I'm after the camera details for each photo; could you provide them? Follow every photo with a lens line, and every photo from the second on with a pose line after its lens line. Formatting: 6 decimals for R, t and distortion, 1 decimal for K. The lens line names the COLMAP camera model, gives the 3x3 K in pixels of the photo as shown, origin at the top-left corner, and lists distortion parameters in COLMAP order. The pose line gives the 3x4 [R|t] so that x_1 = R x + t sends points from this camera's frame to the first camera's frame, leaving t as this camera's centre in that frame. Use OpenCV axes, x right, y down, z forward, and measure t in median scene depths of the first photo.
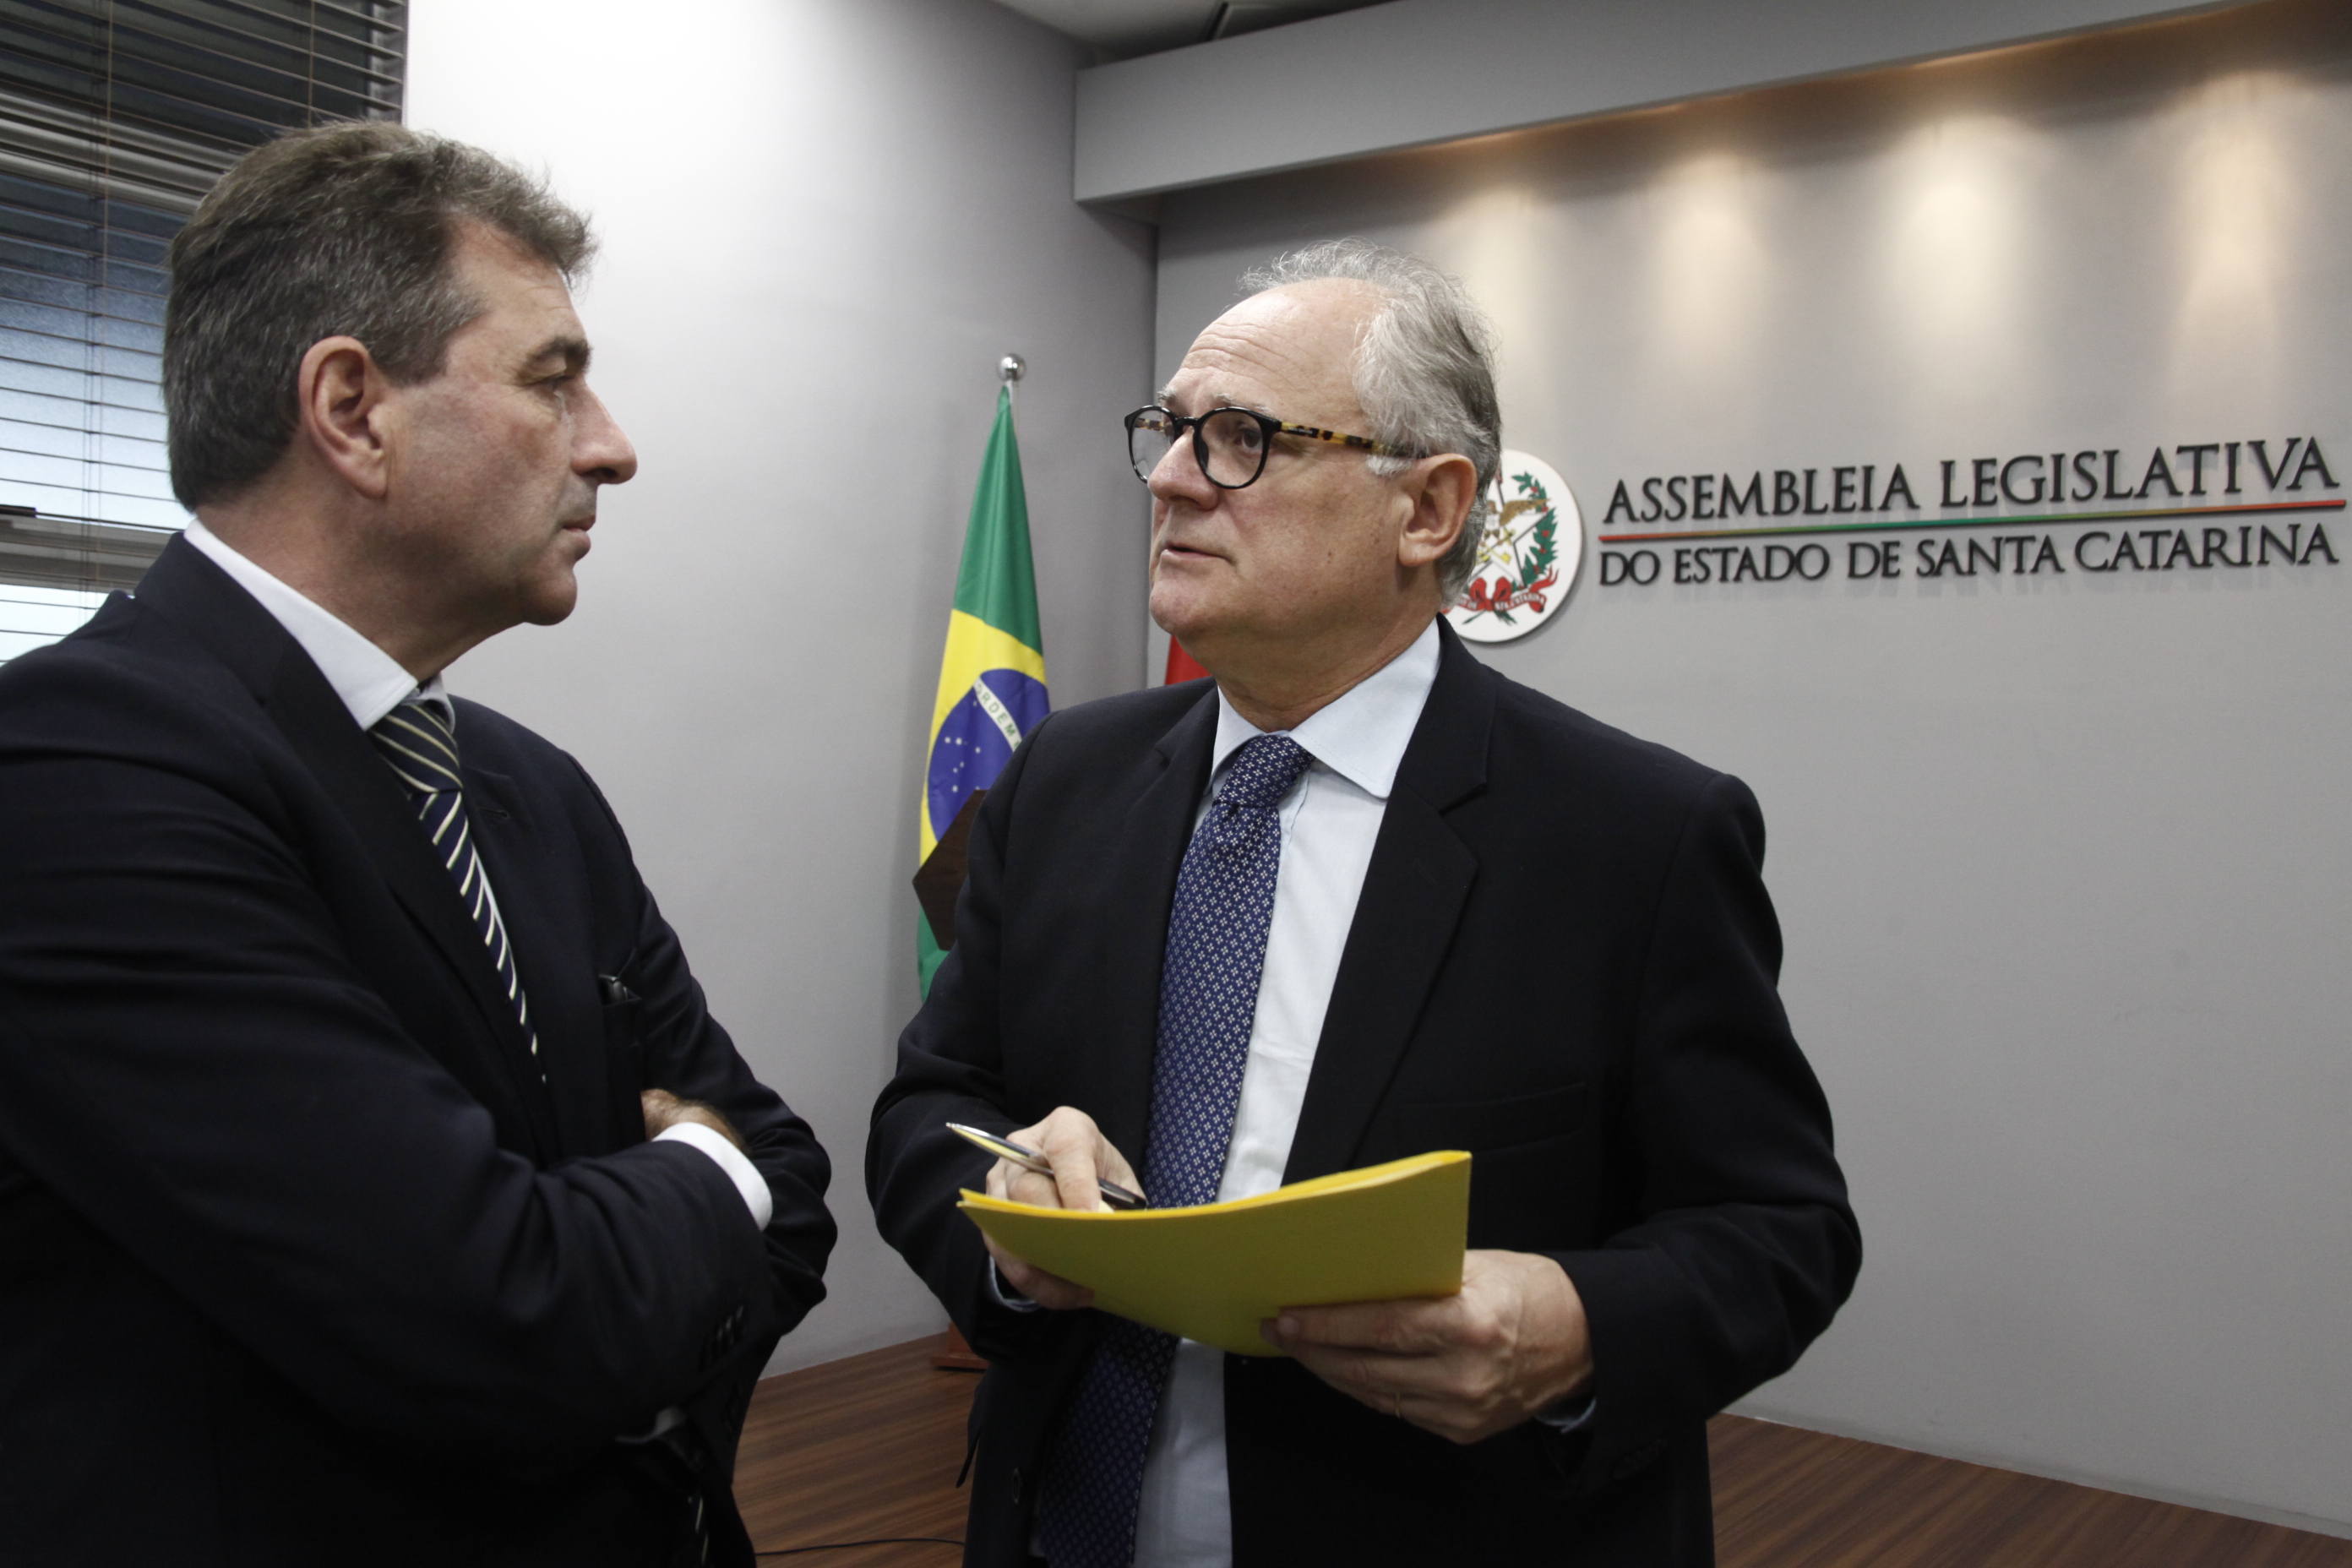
lens RADIAL K [[2392.6, 0, 1183.5], [0, 2392.6, 769.4], [0, 0, 1]] dist [-0.005353, 0.000000]
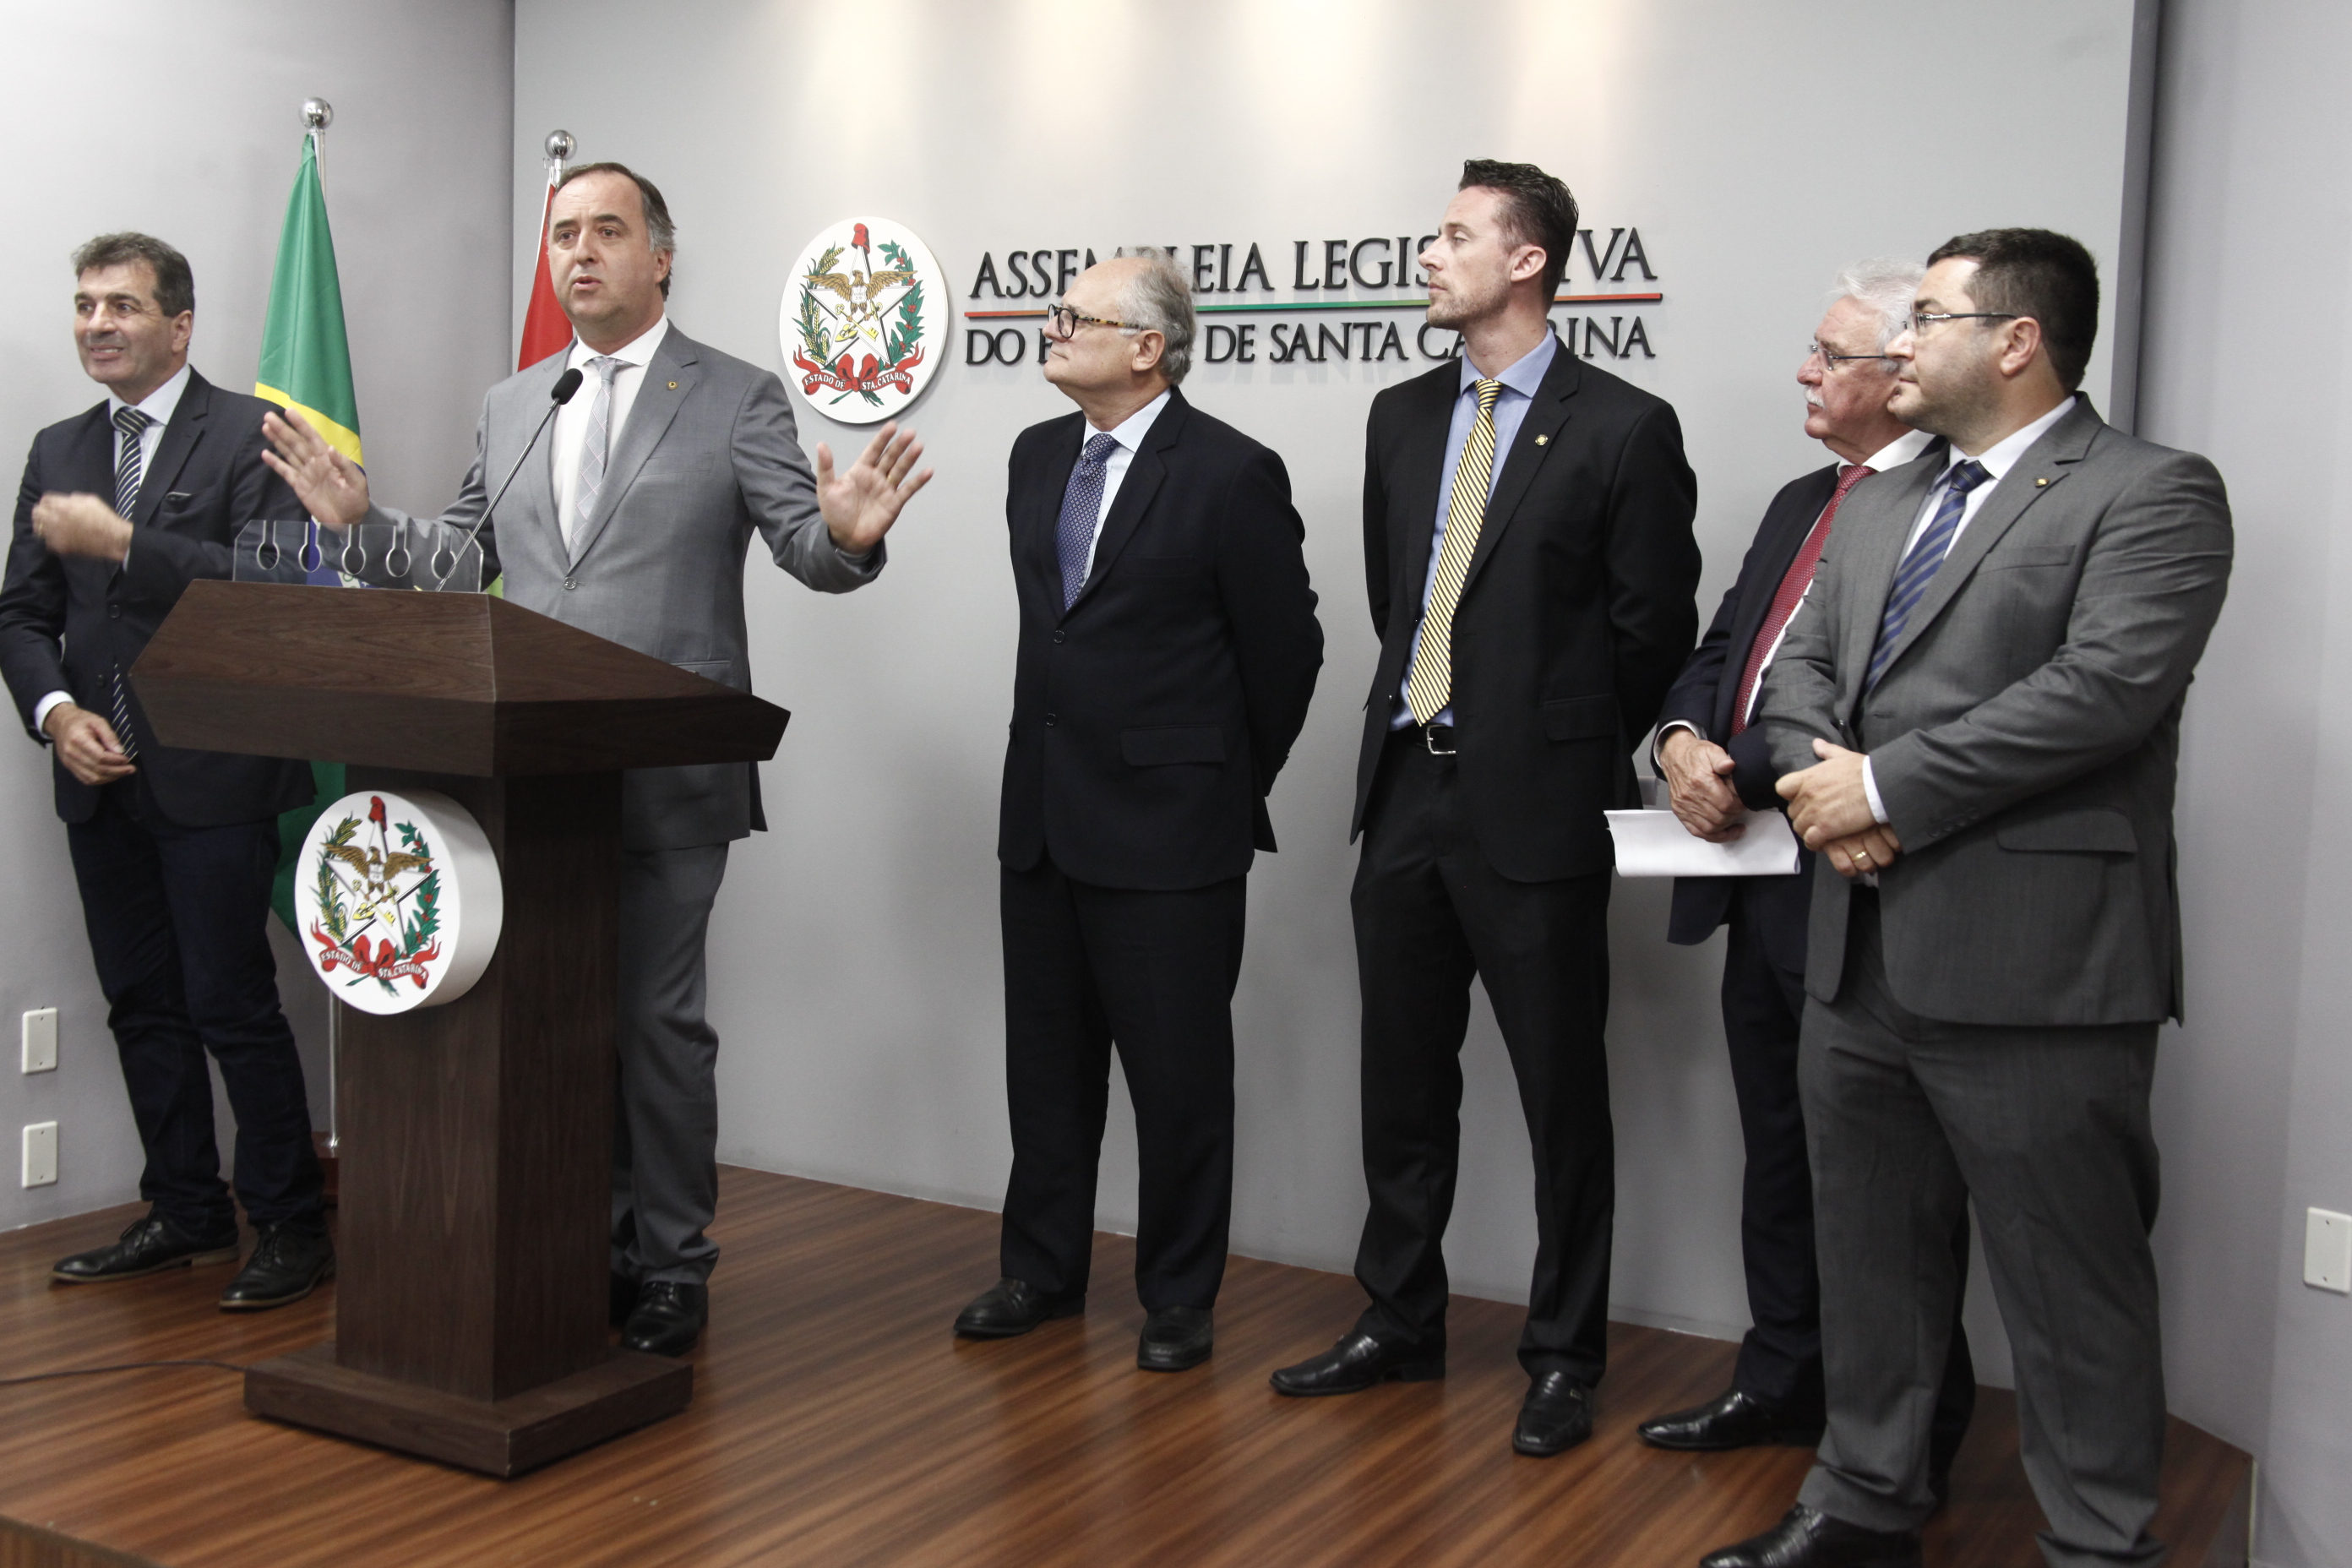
lens RADIAL K [[2796.7, 0, 1136.0], [0, 2796.7, 777.9], [0, 0, 1]] dist [-0.004052, 0.000000]
pose [[0.992428, -0.004565, 0.122745, 0.112197], [-0.005295, 0.996790, 0.079884, -0.003652], [-0.122715, -0.079929, 0.989218, -0.115496]]
